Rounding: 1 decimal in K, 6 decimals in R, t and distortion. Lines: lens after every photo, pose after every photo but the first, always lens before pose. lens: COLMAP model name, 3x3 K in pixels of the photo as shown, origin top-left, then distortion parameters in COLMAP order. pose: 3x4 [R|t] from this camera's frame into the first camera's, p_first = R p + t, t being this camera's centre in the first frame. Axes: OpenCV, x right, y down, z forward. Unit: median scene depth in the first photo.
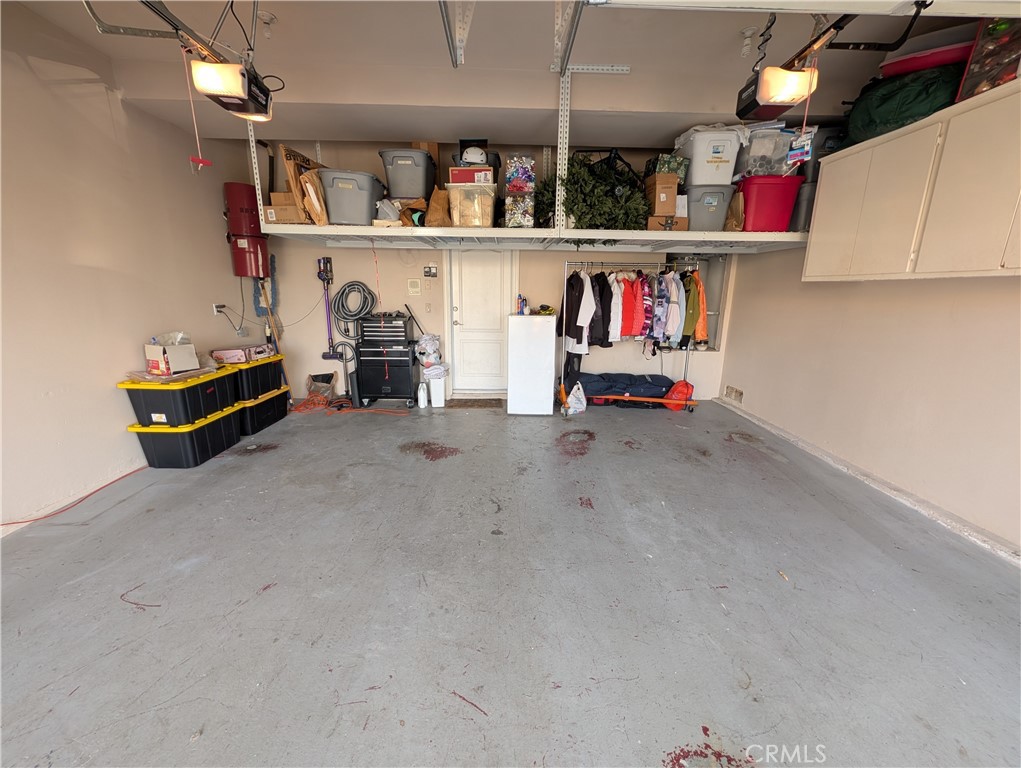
lens RADIAL K [[394.7, 0, 510.5], [0, 394.7, 384.0], [0, 0, 1]] dist [0.001042, -0.000062]
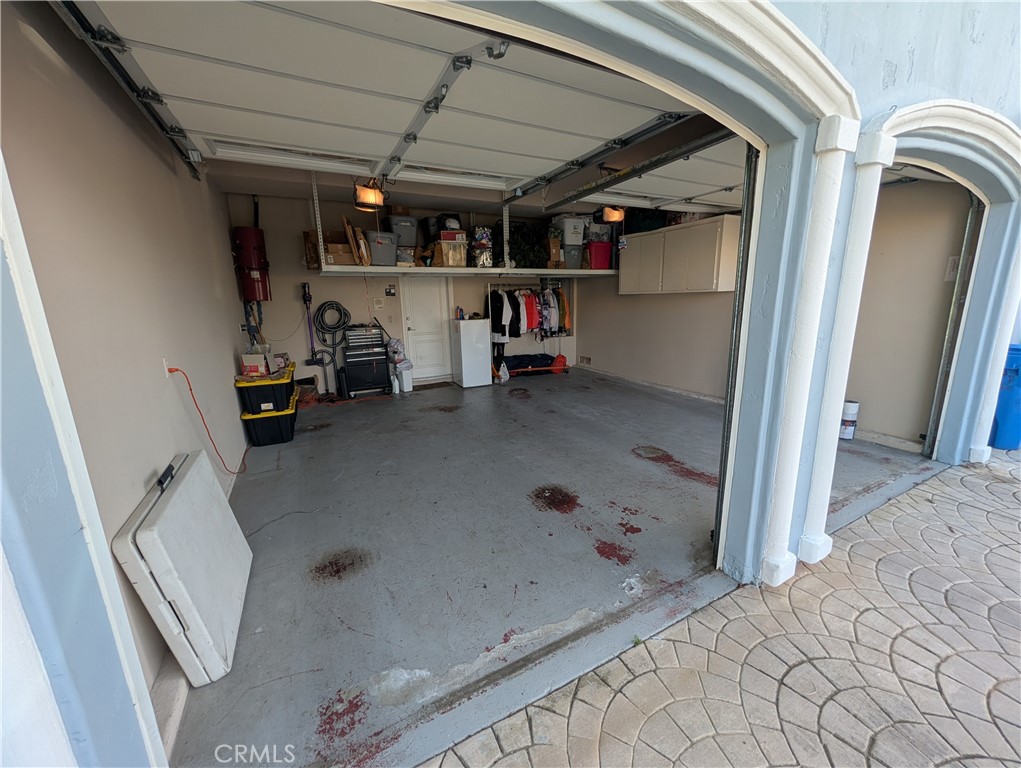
lens RADIAL K [[394.7, 0, 510.5], [0, 394.7, 384.0], [0, 0, 1]] dist [0.001042, -0.000062]
pose [[0.896986, -0.123839, 0.424358, -0.493604], [0.132406, 0.991151, 0.009371, 0.075381], [-0.421763, 0.047782, 0.905446, -0.419524]]
